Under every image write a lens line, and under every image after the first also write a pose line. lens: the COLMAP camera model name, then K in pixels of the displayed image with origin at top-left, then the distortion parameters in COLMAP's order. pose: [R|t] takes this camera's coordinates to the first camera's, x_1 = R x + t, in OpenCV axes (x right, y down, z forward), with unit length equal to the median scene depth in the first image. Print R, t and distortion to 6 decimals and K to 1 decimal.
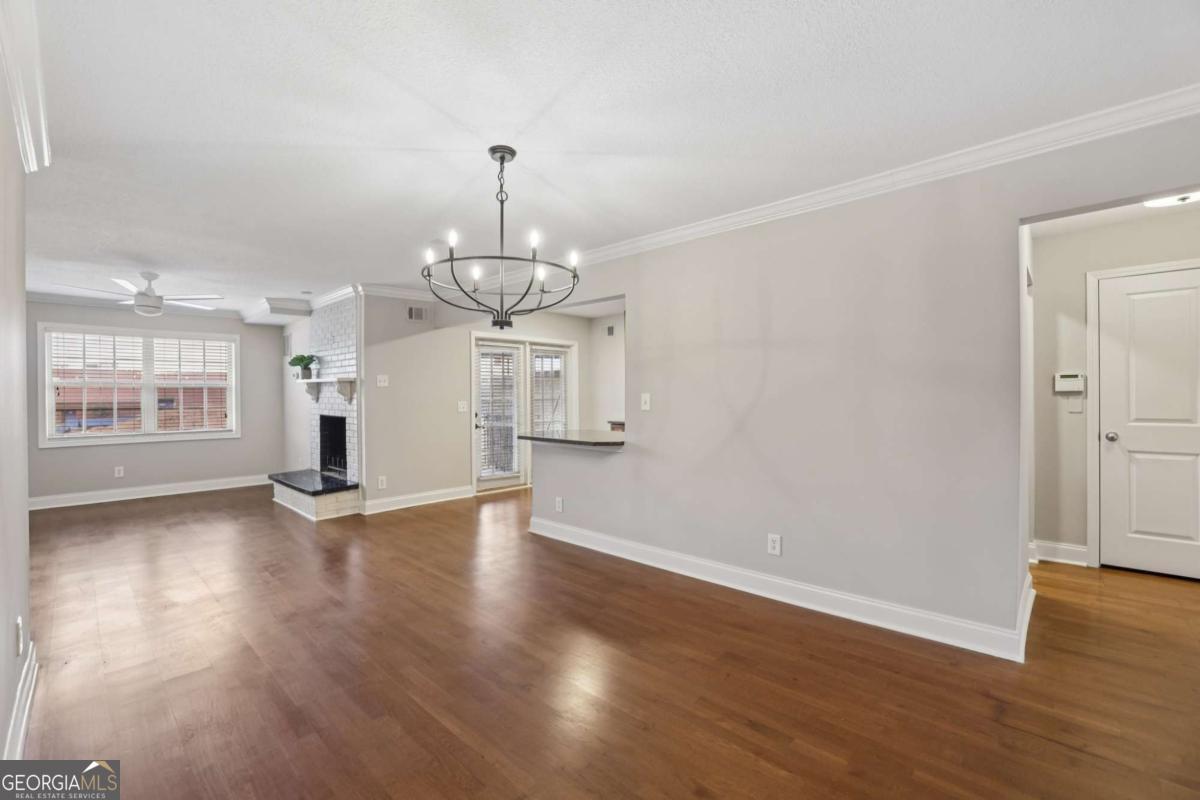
lens RADIAL K [[517.0, 0, 598.1], [0, 517.0, 394.2], [0, 0, 1]] dist [-0.017694, -0.000011]
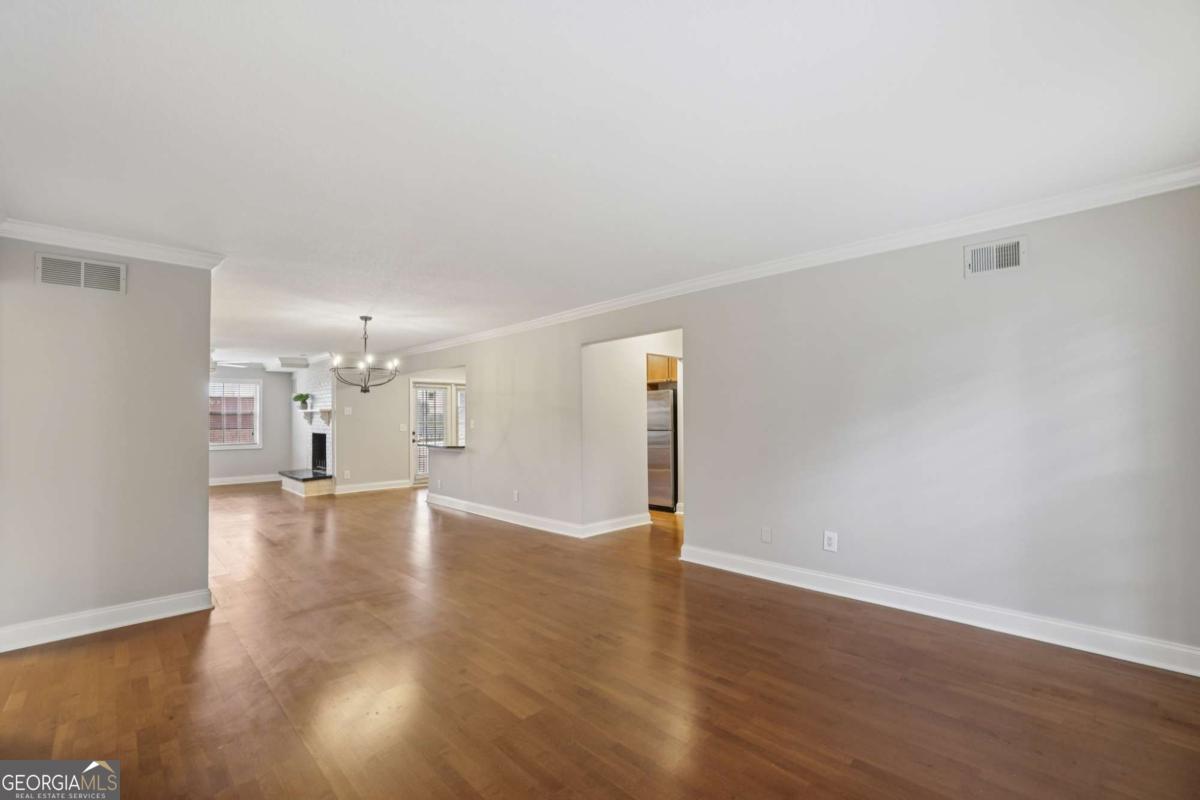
lens RADIAL K [[524.2, 0, 597.6], [0, 524.2, 405.6], [0, 0, 1]] dist [-0.014700, -0.000021]
pose [[0.998900, -0.001058, -0.046885, 0.443041], [-0.000019, 0.999736, -0.022971, -0.006355], [0.046897, 0.022946, 0.998636, -0.598600]]
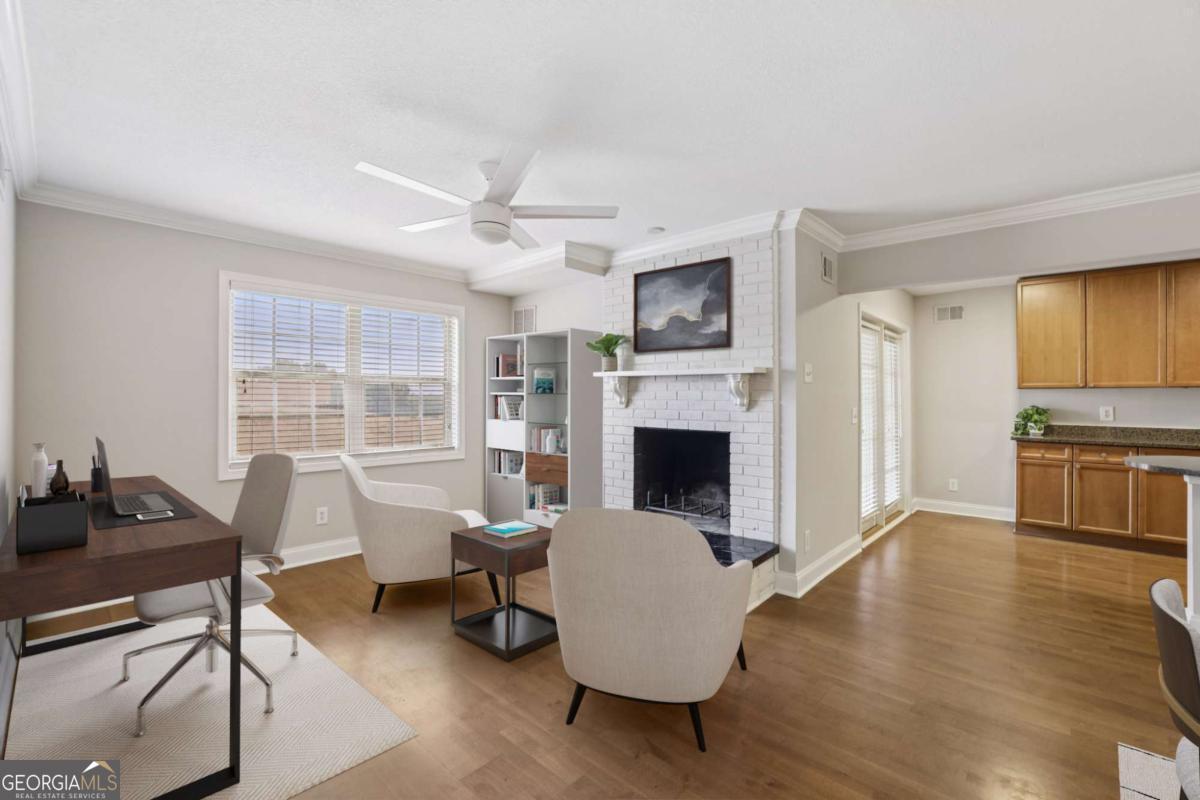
lens RADIAL K [[525.8, 0, 600.0], [0, 525.8, 400.0], [0, 0, 1]] dist [-0.051335, 0.020378]
pose [[0.999701, 0.006155, 0.023646, -0.695699], [-0.006282, 0.999966, 0.005307, 0.003703], [-0.023612, -0.005454, 0.999706, 0.395887]]
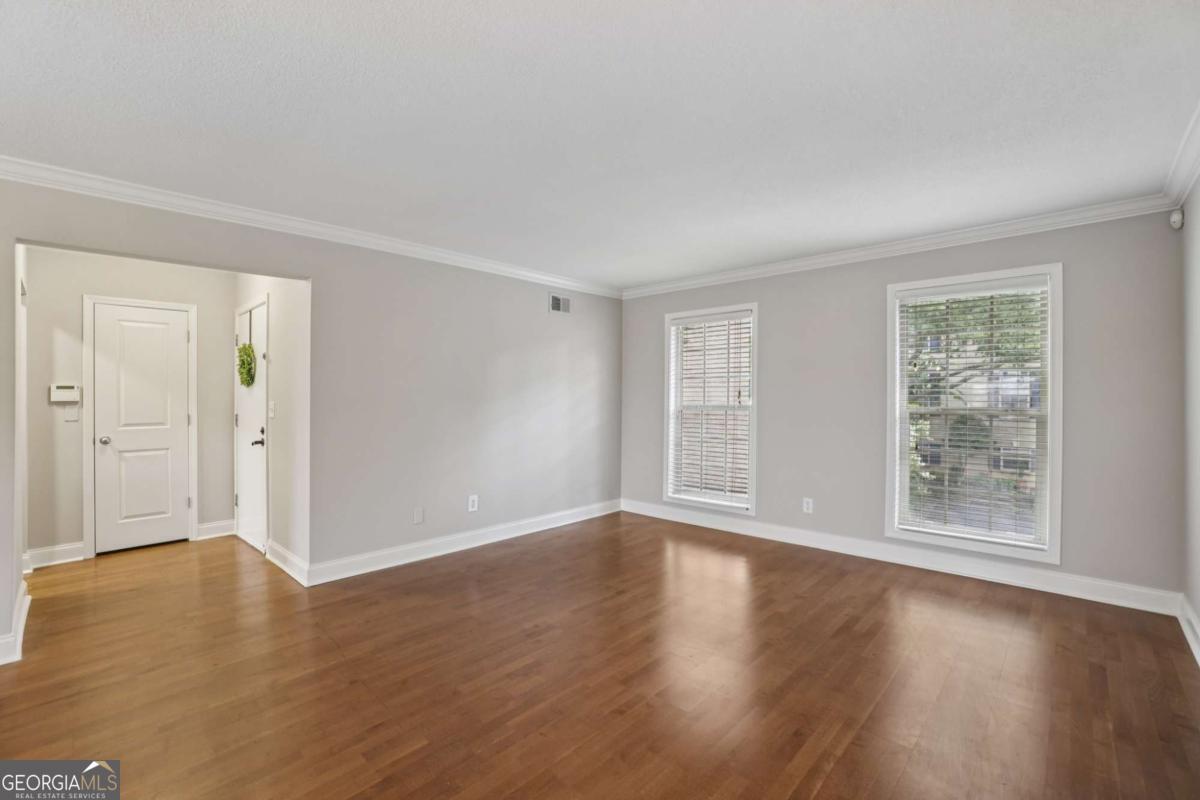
lens RADIAL K [[519.8, 0, 600.0], [0, 519.8, 400.0], [0, 0, 1]] dist [-0.035331, 0.011791]
pose [[0.011961, 0.004058, 0.999920, -0.094545], [0.001266, 0.999991, -0.004074, -0.002071], [-0.999928, 0.001314, 0.011956, -0.101738]]
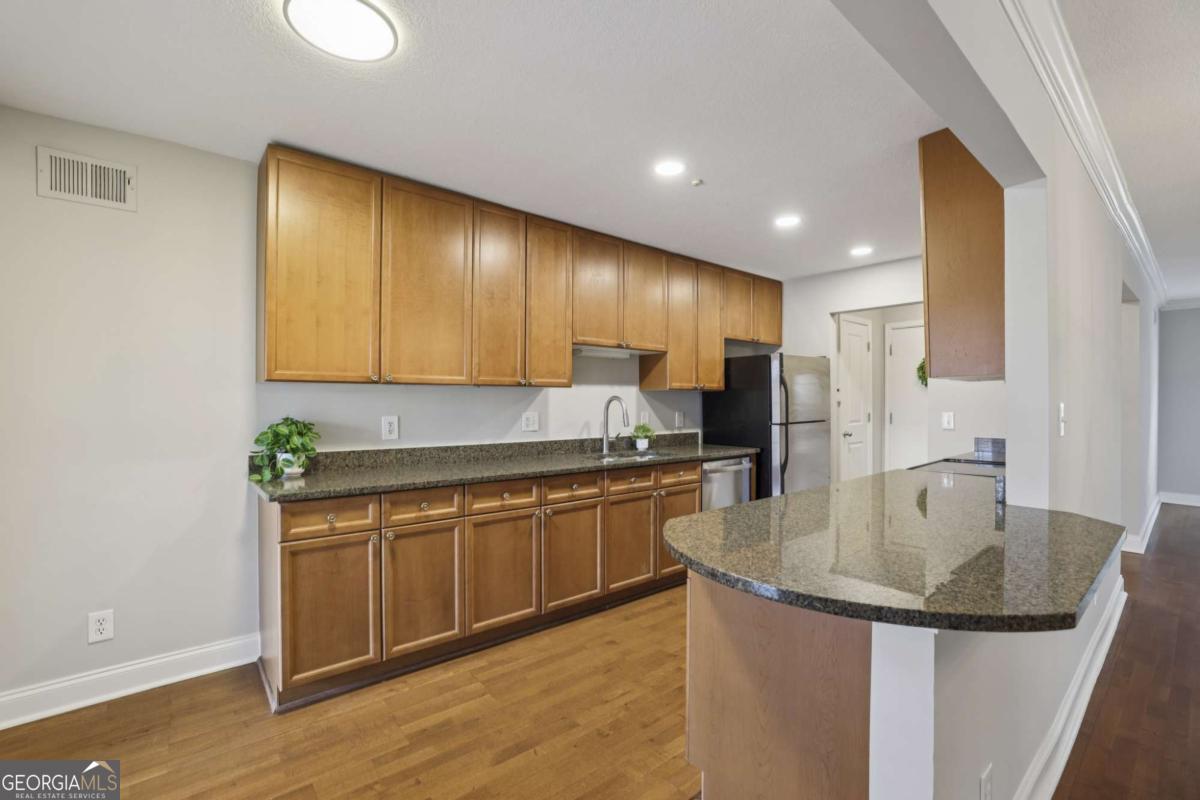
lens RADIAL K [[525.8, 0, 600.0], [0, 525.8, 400.0], [0, 0, 1]] dist [-0.051335, 0.020378]
pose [[0.121675, 0.007054, 0.992545, -0.305098], [-0.002959, 0.999973, -0.006744, 0.000659], [-0.992566, -0.002117, 0.121693, 0.983527]]
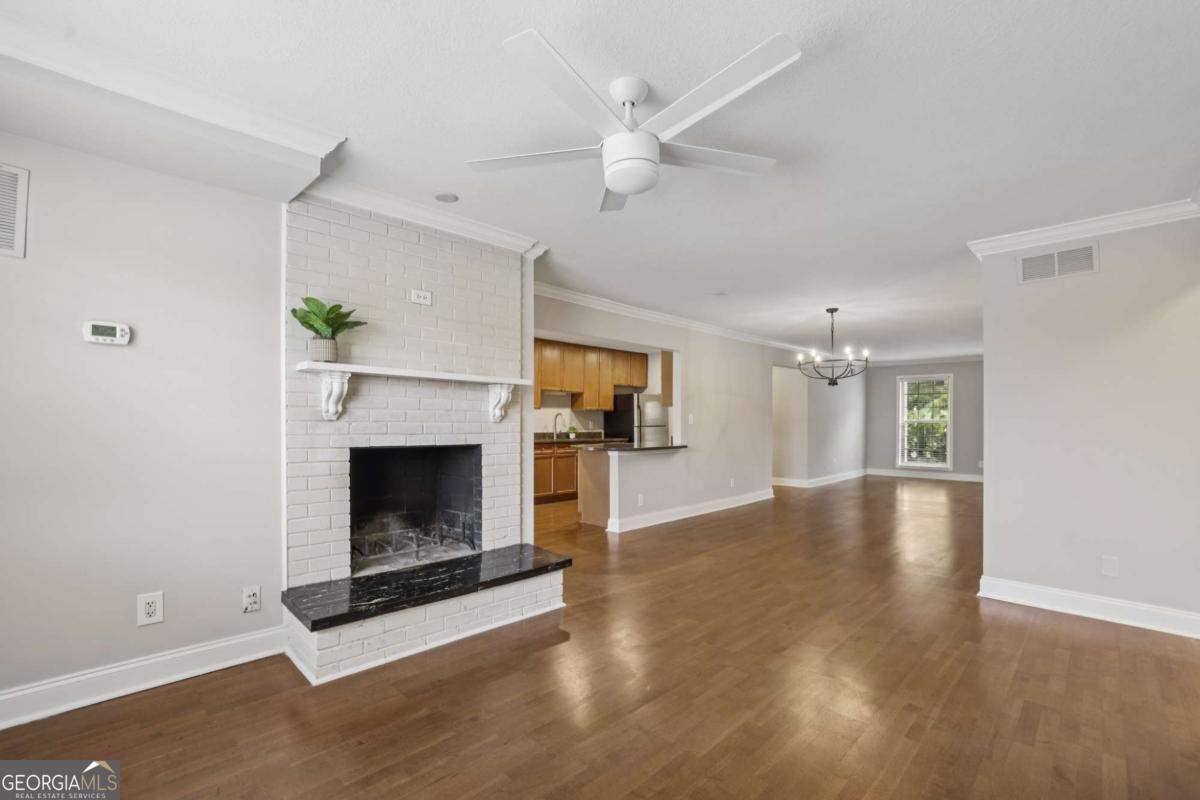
lens RADIAL K [[518.7, 0, 602.4], [0, 518.7, 421.6], [0, 0, 1]] dist [-0.002601, -0.000050]
pose [[0.015576, 0.003655, 0.999872, -1.138537], [-0.005700, 0.999977, -0.003567, 0.020725], [-0.999862, -0.005644, 0.015597, 0.897474]]
